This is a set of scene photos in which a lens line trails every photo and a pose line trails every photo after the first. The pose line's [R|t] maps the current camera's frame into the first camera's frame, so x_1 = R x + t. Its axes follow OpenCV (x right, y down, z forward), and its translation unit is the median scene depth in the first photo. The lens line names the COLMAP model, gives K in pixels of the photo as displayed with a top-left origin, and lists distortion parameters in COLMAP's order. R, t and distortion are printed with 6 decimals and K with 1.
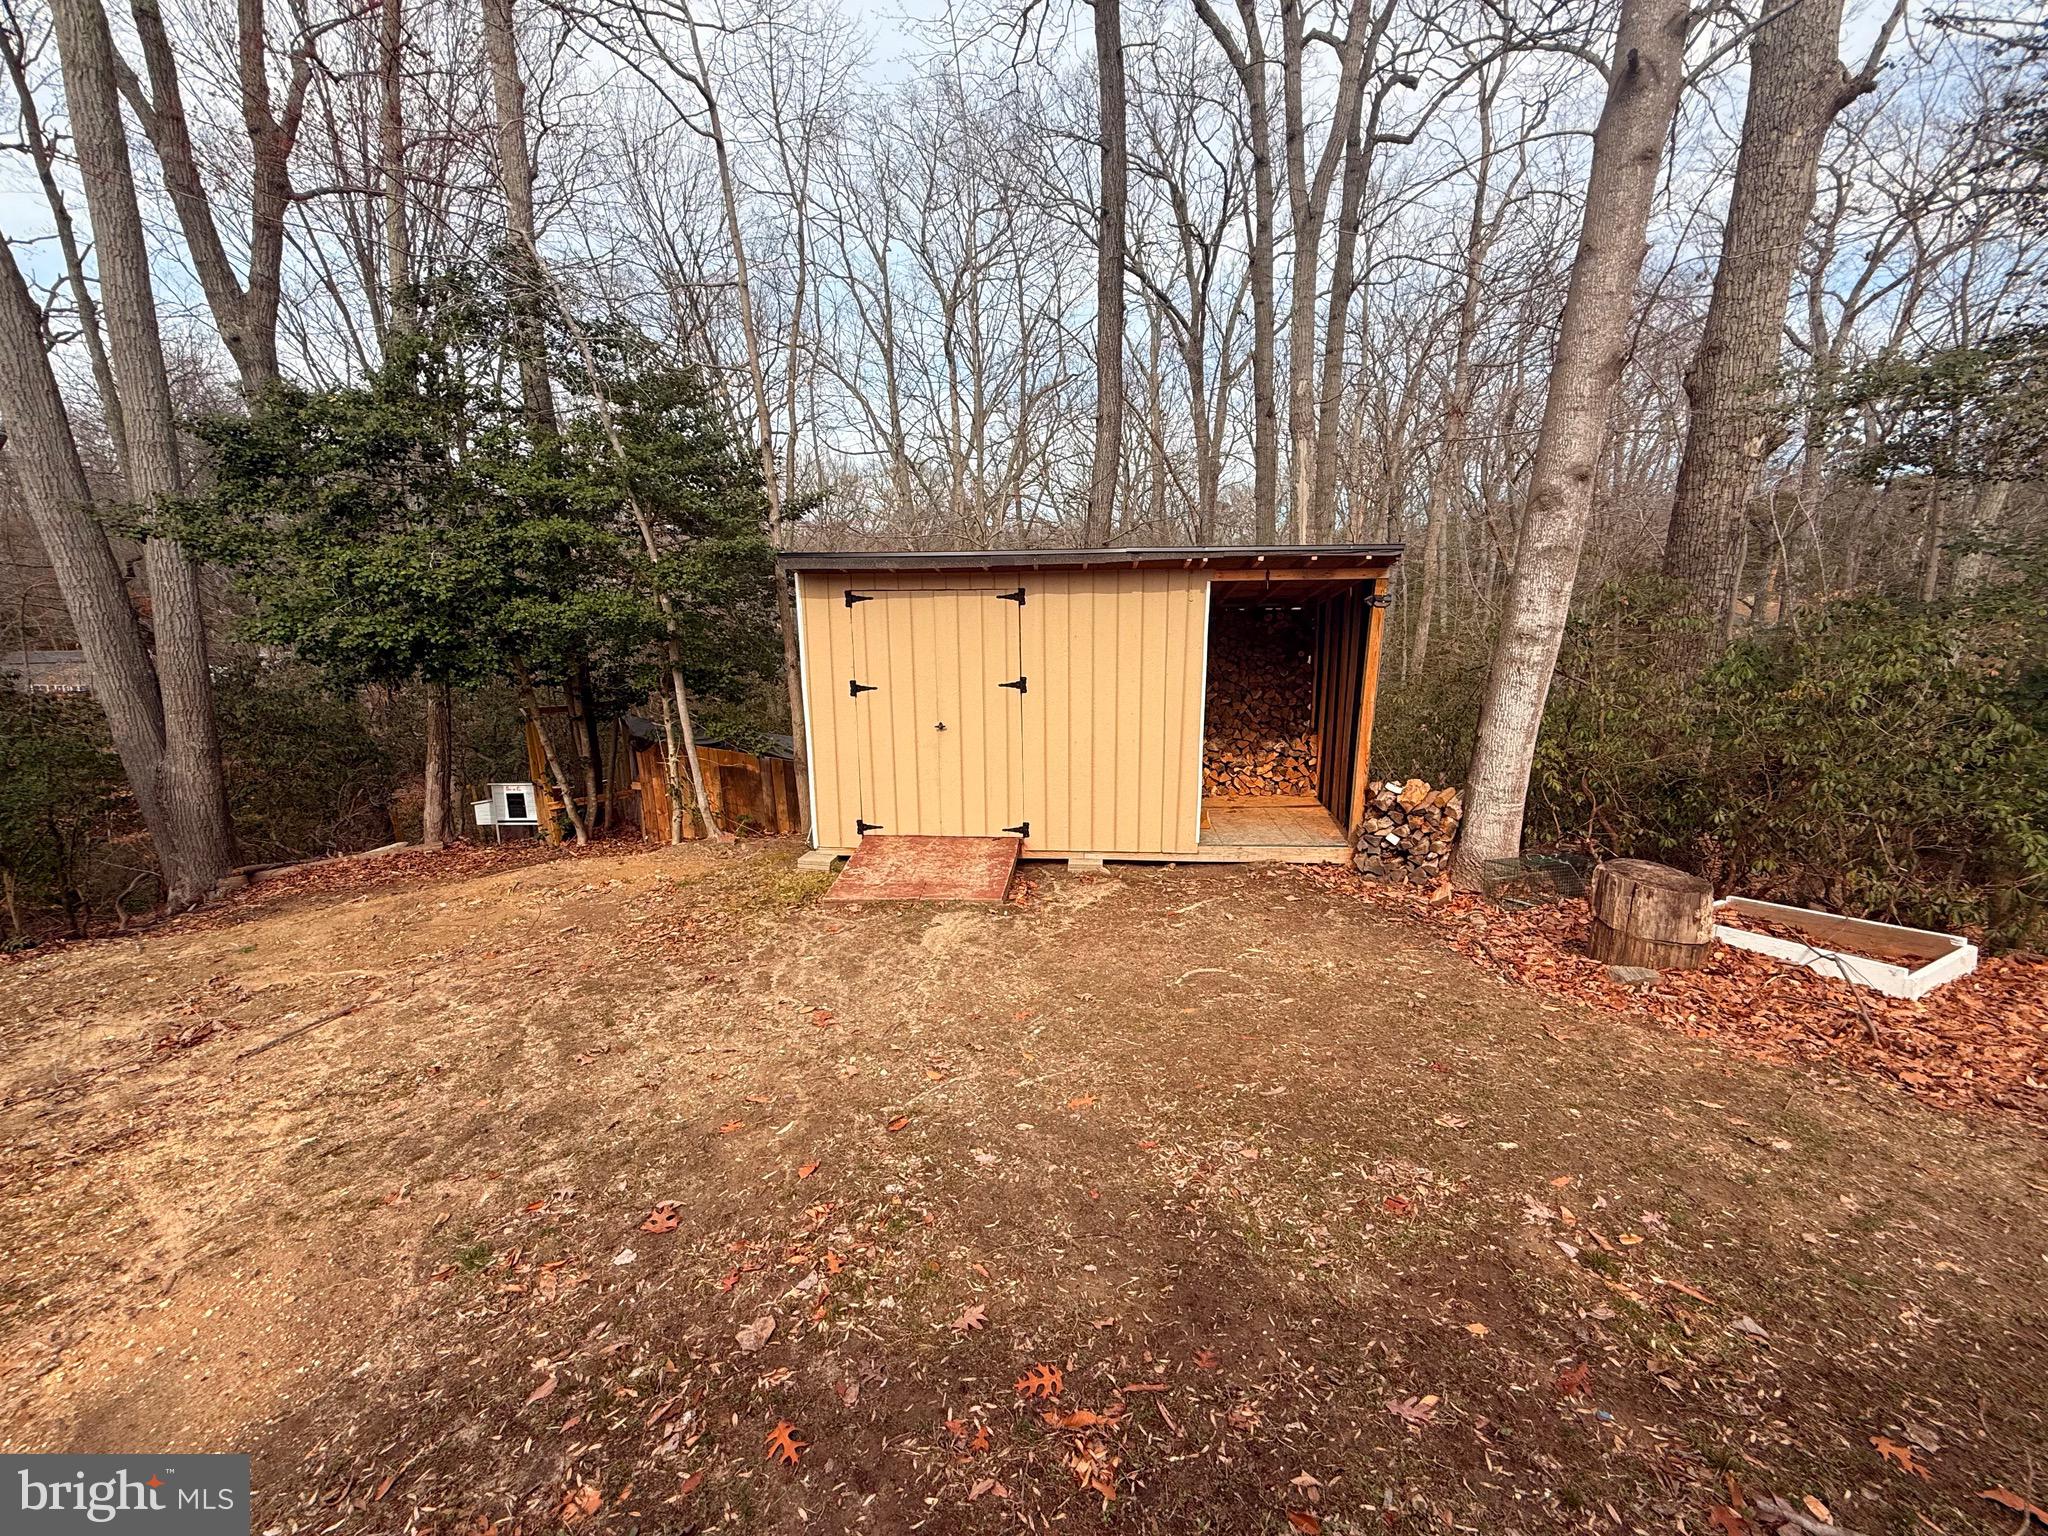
lens RADIAL K [[816.3, 0, 1017.2], [0, 816.3, 759.2], [0, 0, 1]] dist [-0.001191, 0.000289]
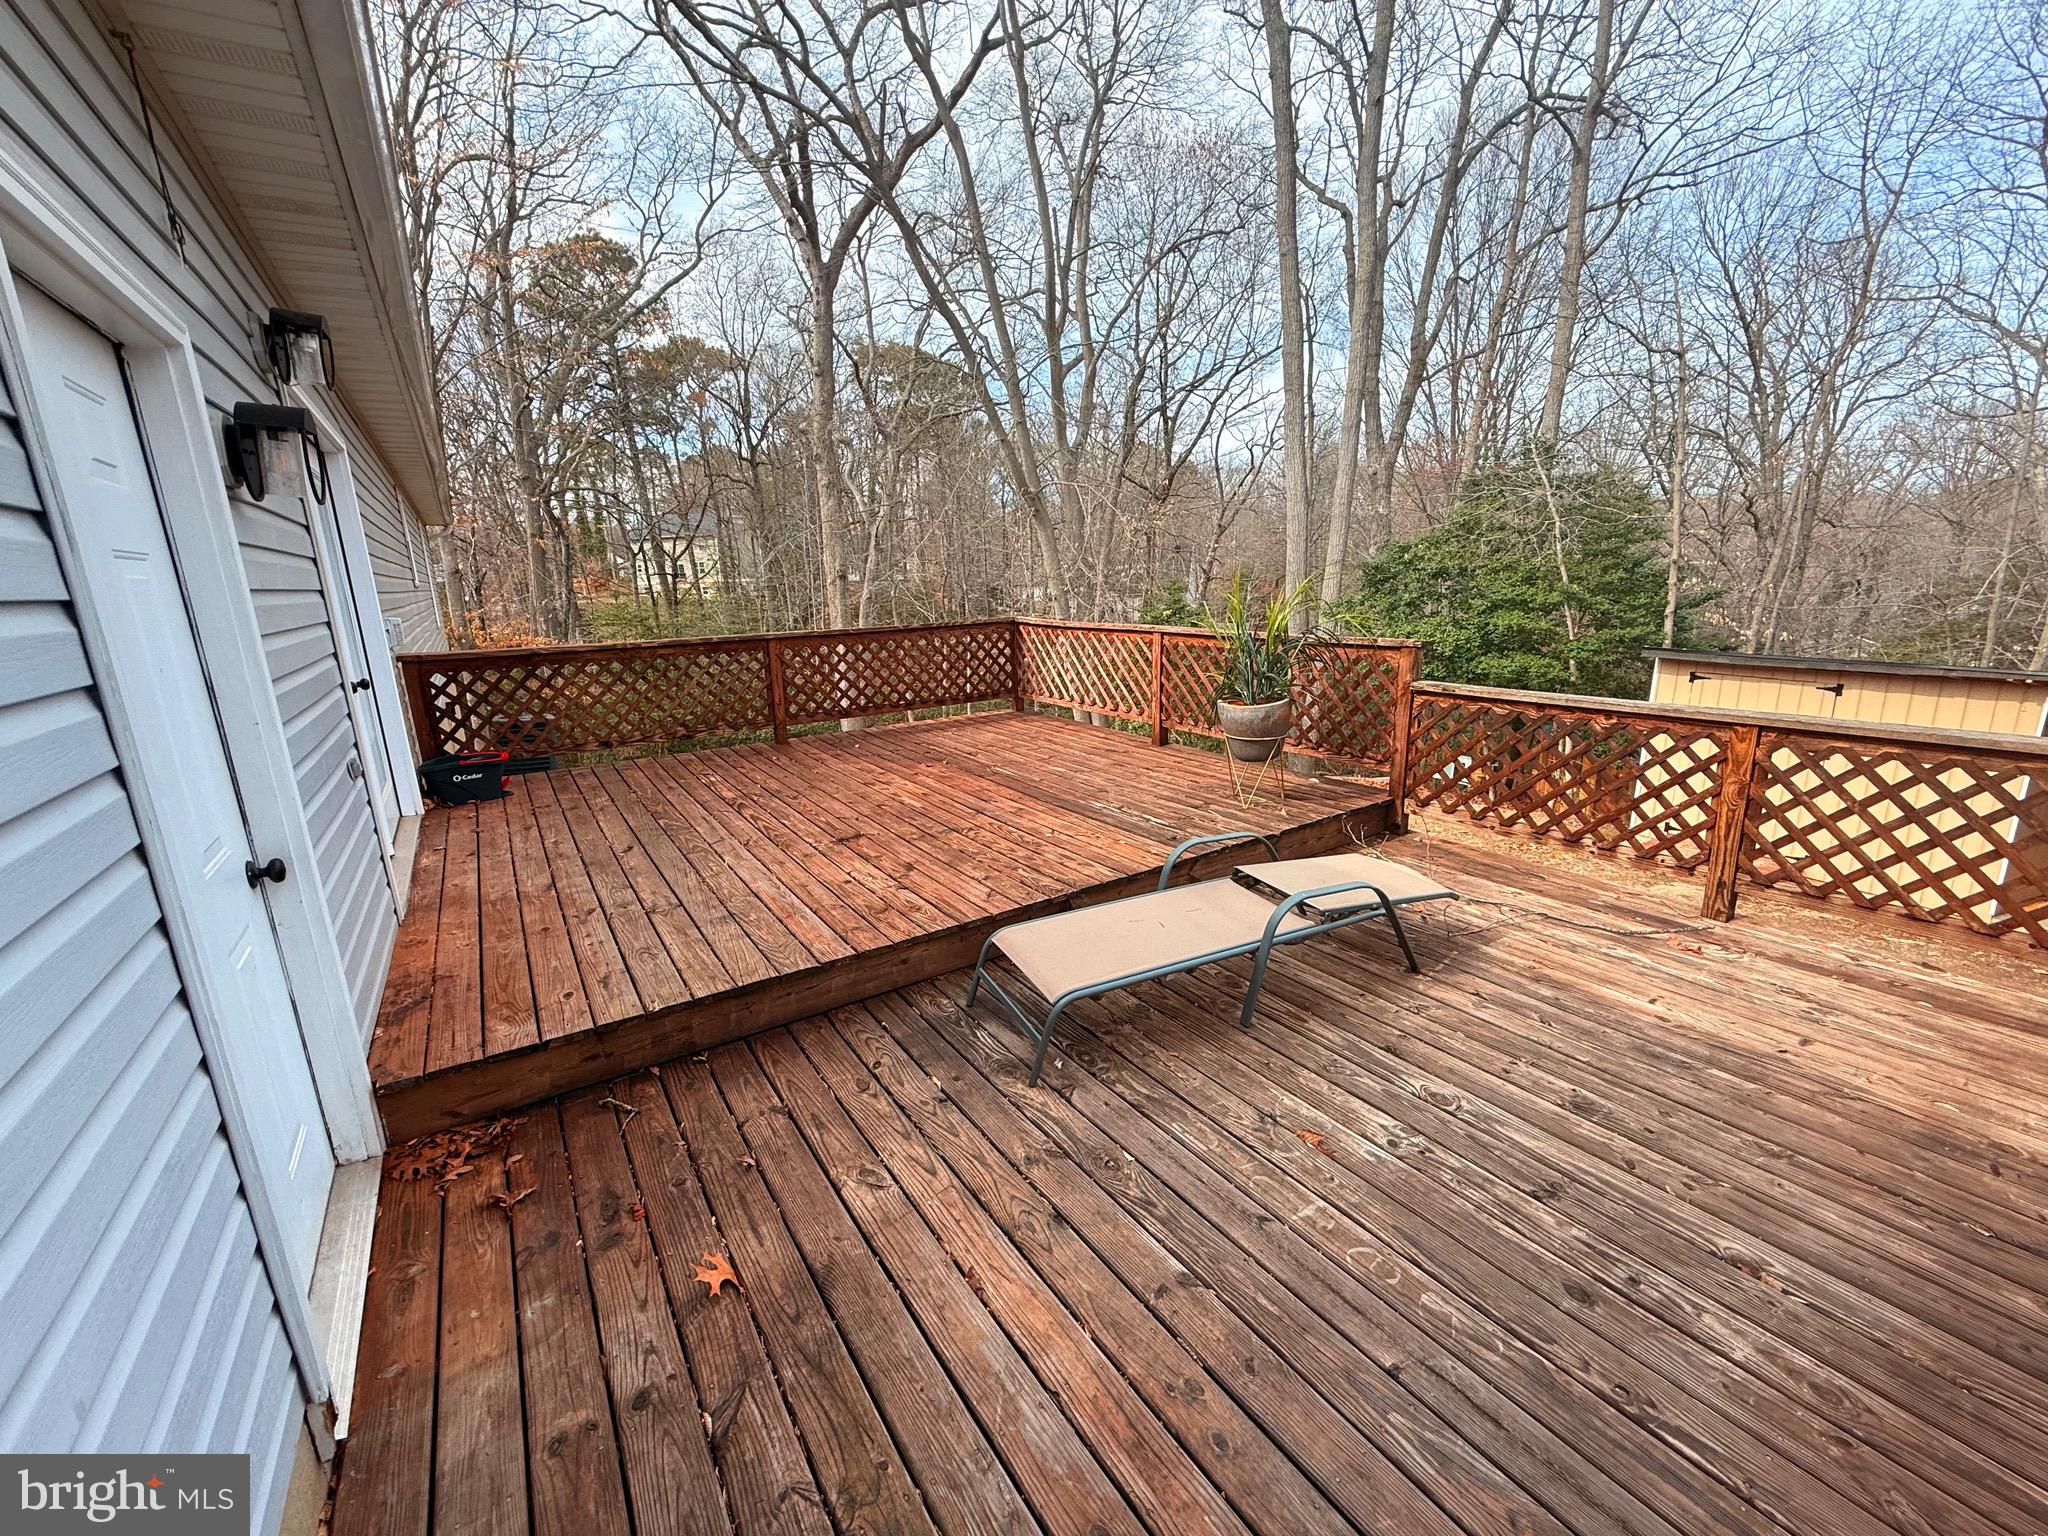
lens RADIAL K [[816.3, 0, 1023.5], [0, 816.3, 765.3], [0, 0, 1]] dist [-0.001191, 0.000289]
pose [[0.476807, 0.199497, -0.856070, 0.205450], [-0.173555, 0.976099, 0.130802, -0.007010], [0.861704, 0.086208, 0.500035, -0.316118]]
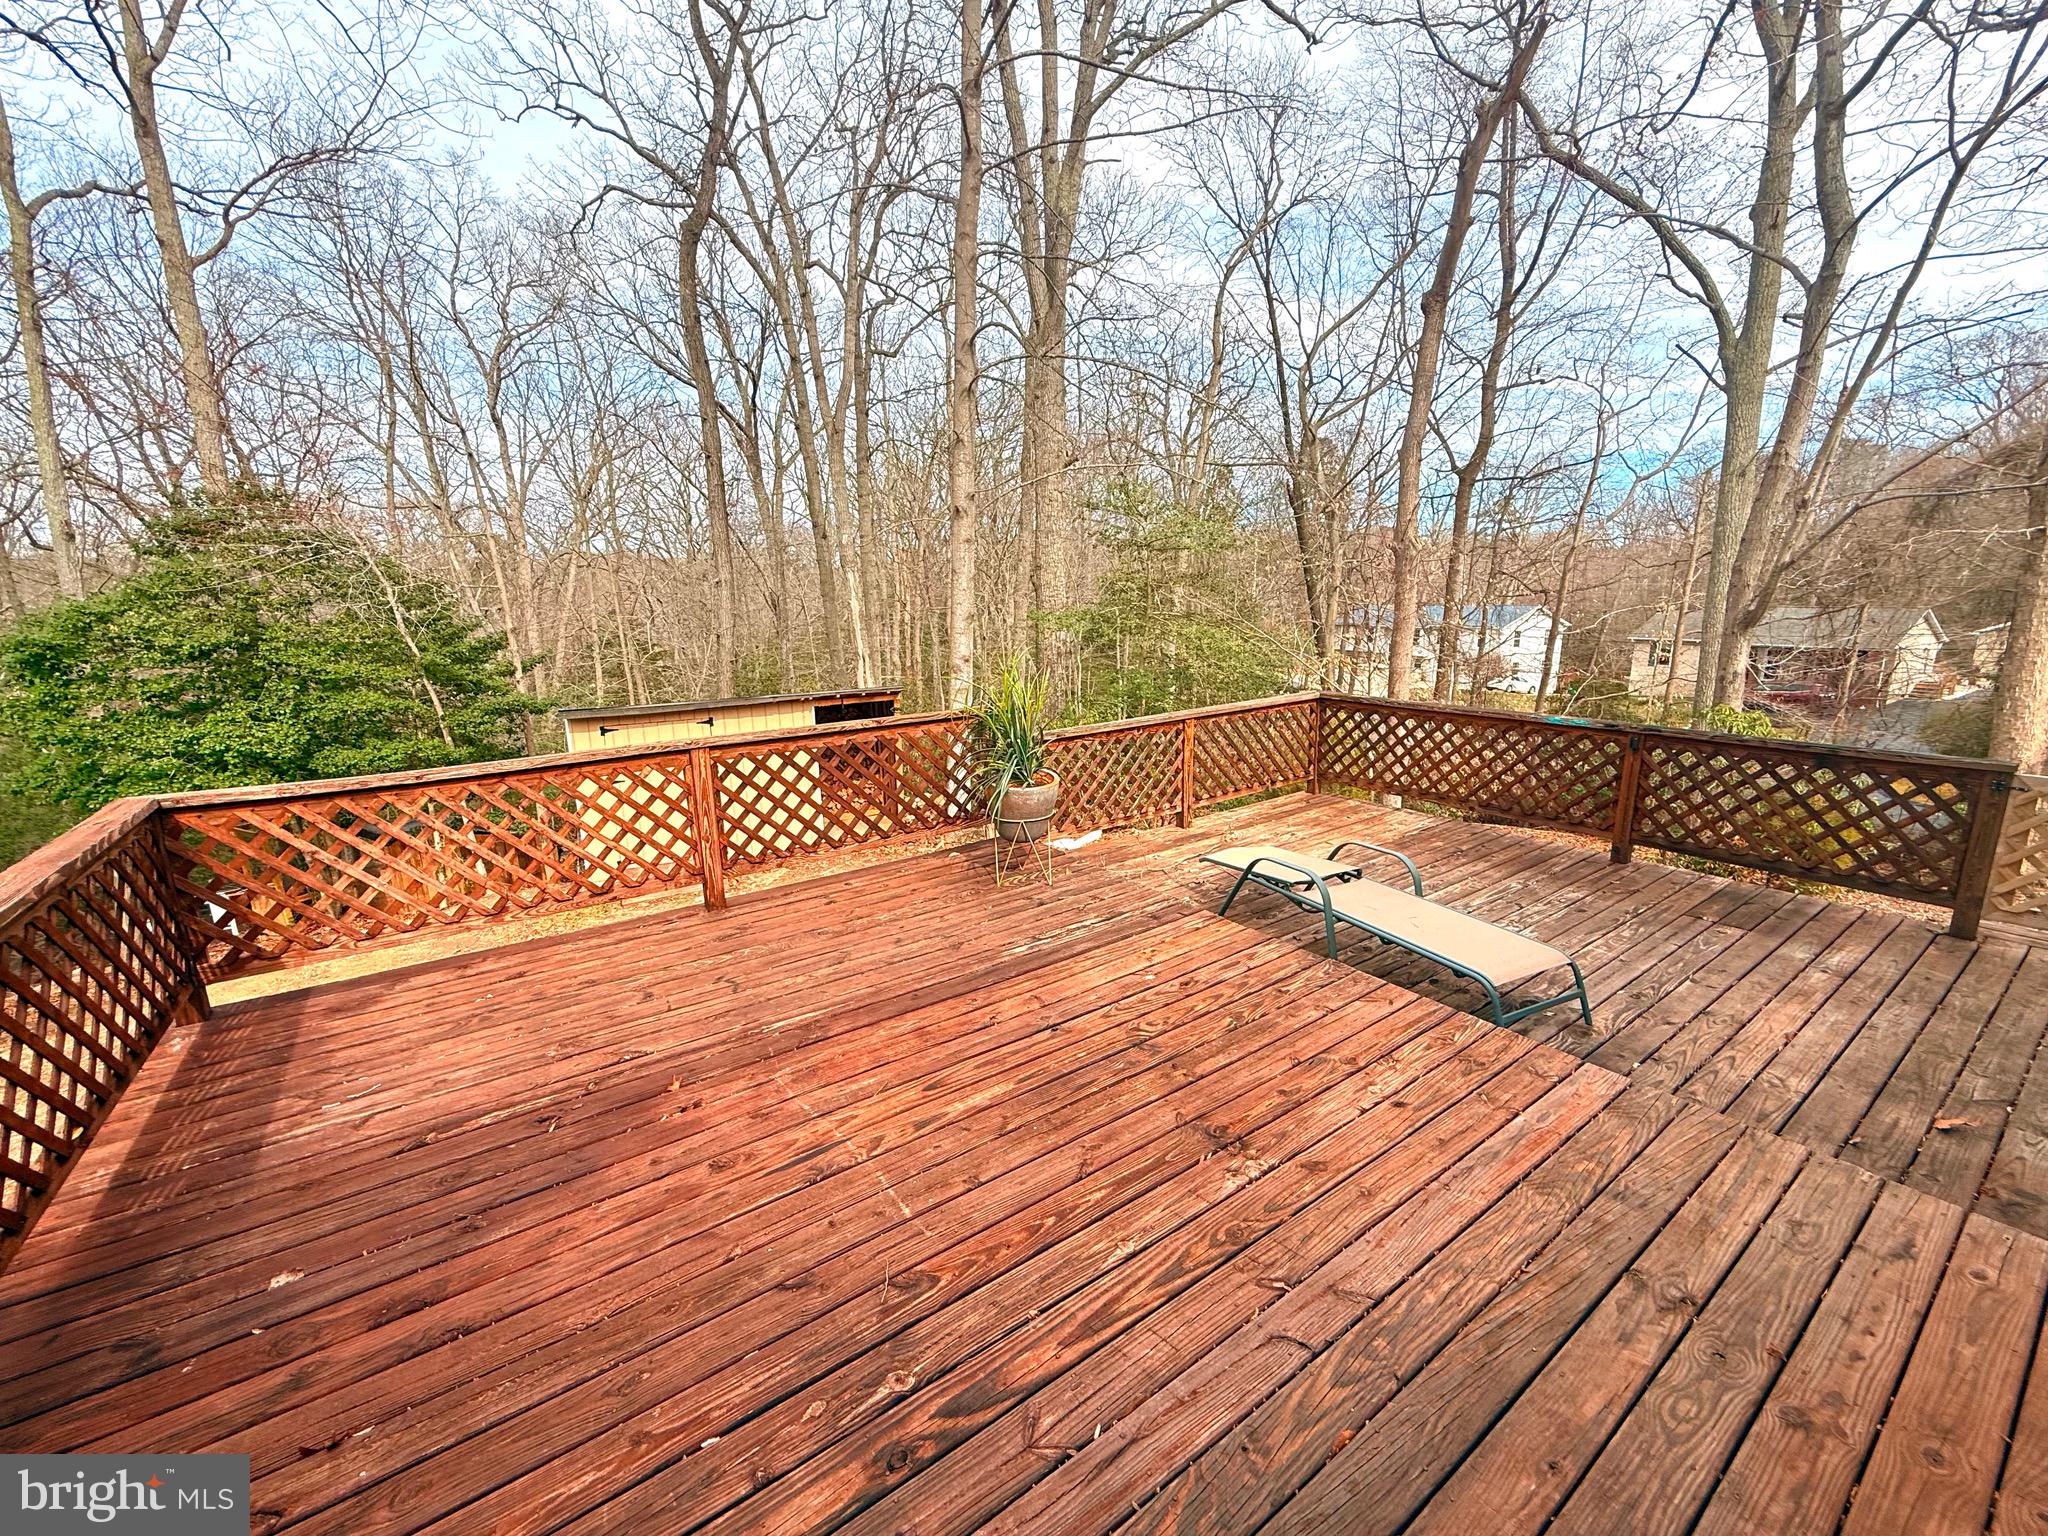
lens RADIAL K [[816.3, 0, 1021.3], [0, 816.3, 758.6], [0, 0, 1]] dist [-0.001191, 0.000289]
pose [[0.870198, -0.108505, 0.480605, -0.103820], [0.123788, 0.992309, -0.000105, -0.012290], [-0.476898, 0.059585, 0.876937, -0.346492]]
